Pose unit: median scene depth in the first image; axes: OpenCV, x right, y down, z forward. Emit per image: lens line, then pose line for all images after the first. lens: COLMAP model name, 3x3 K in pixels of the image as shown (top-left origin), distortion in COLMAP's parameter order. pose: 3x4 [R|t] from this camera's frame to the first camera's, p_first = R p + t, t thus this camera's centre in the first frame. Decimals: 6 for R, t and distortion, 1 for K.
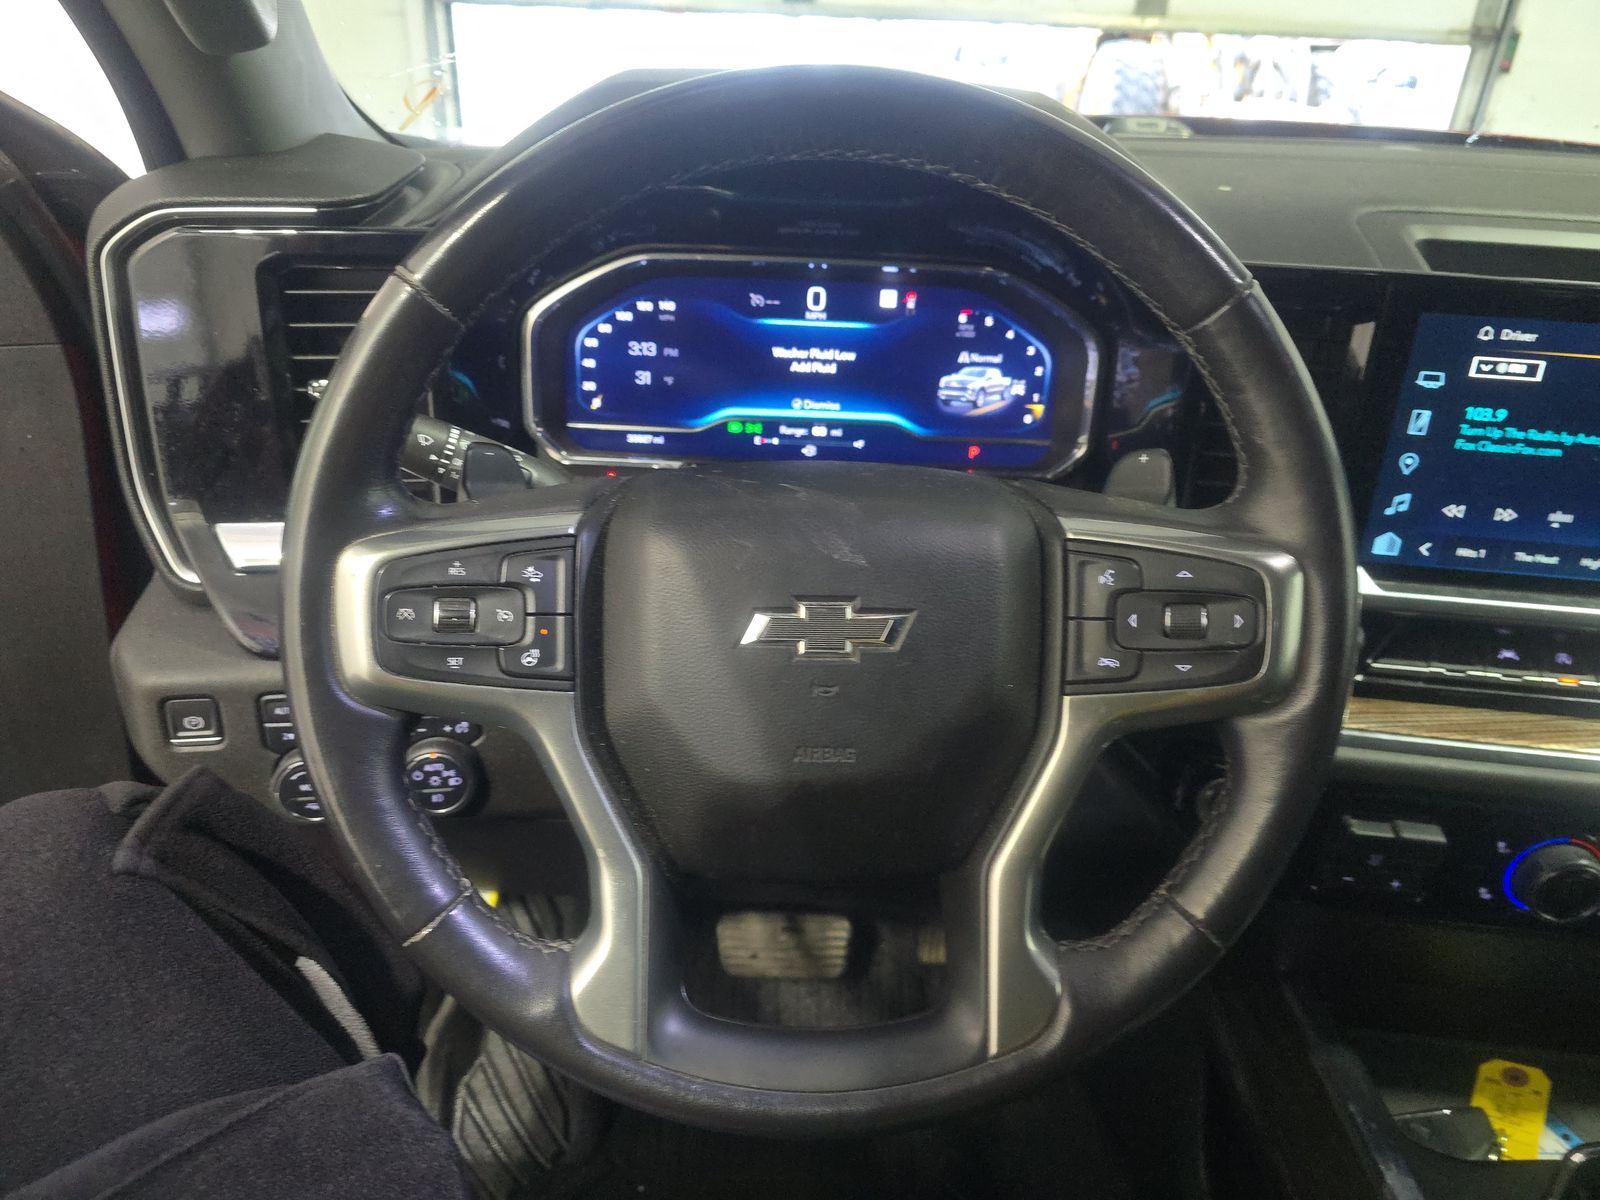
lens RADIAL K [[1069.9, 0, 789.4], [0, 1069.9, 587.3], [0, 0, 1]] dist [0.008121, -0.011730]
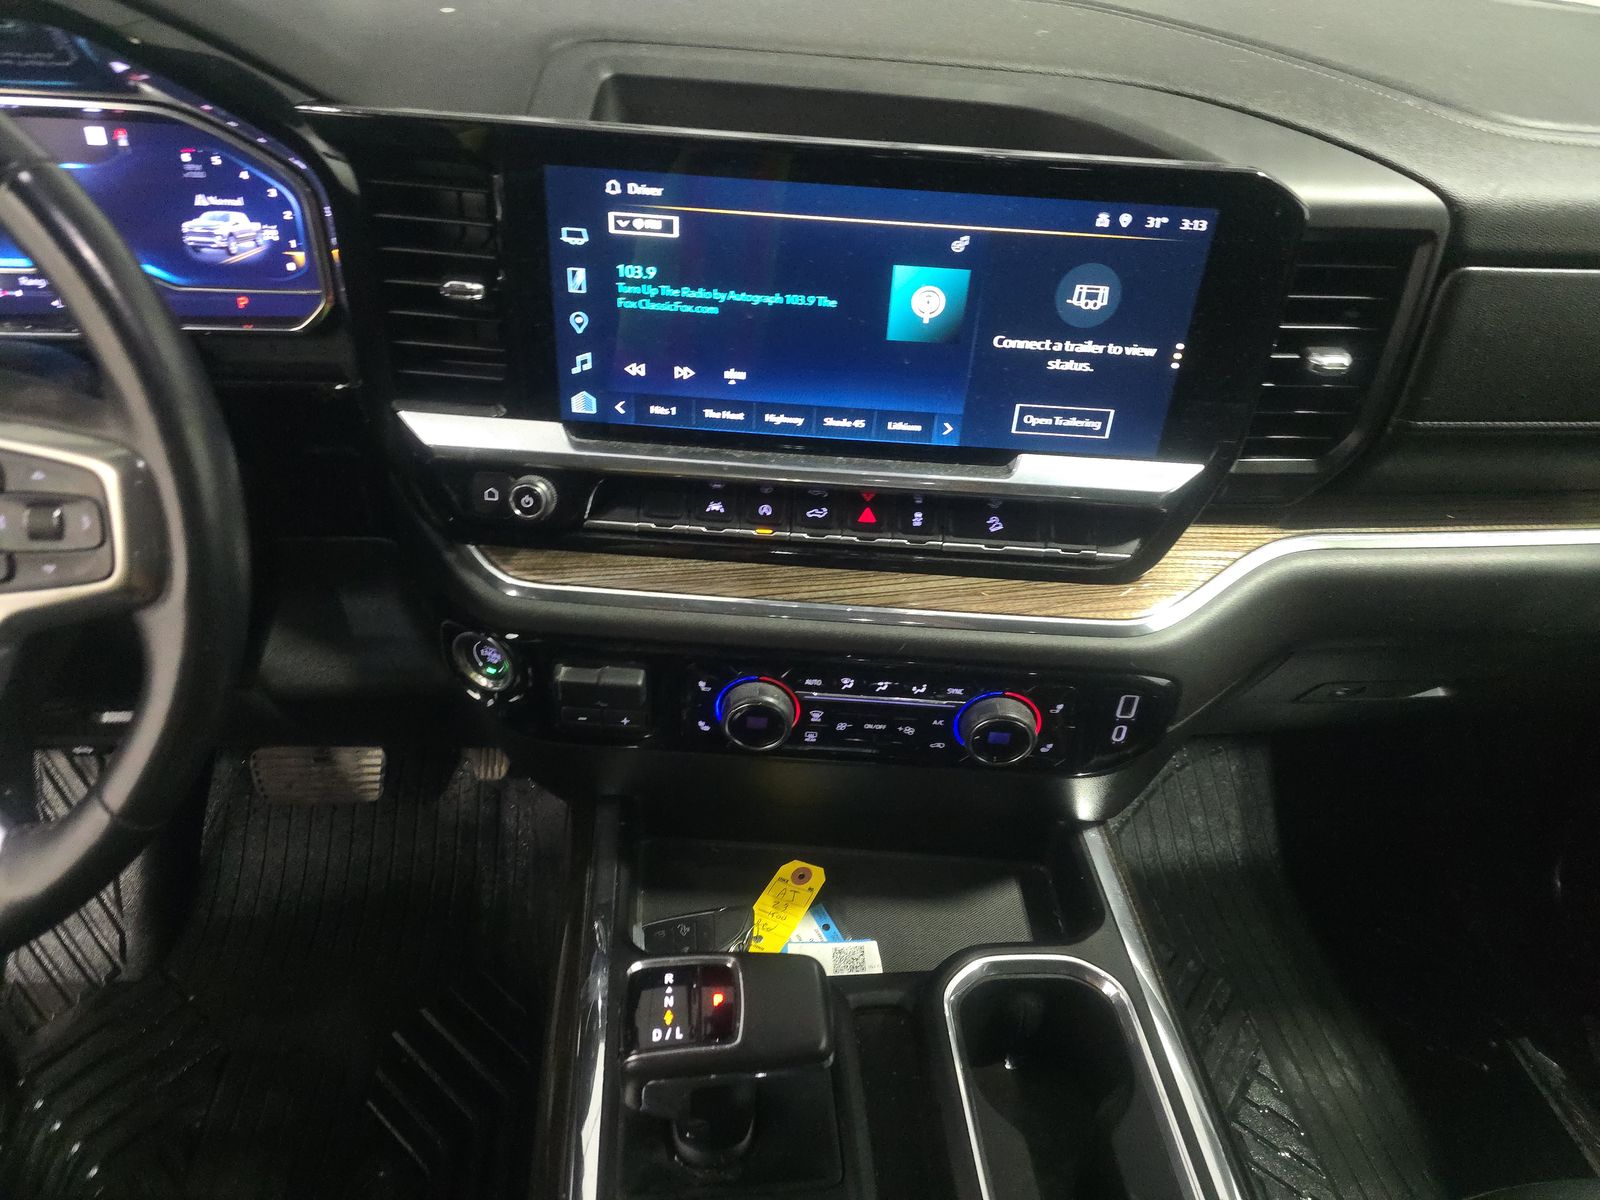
lens RADIAL K [[1069.9, 0, 795.3], [0, 1069.9, 598.9], [0, 0, 1]] dist [0.008121, -0.011730]
pose [[0.995516, -0.037338, 0.086912, 0.593213], [0.019076, 0.979167, 0.202161, -0.053165], [-0.092649, -0.199596, 0.975488, -0.033662]]
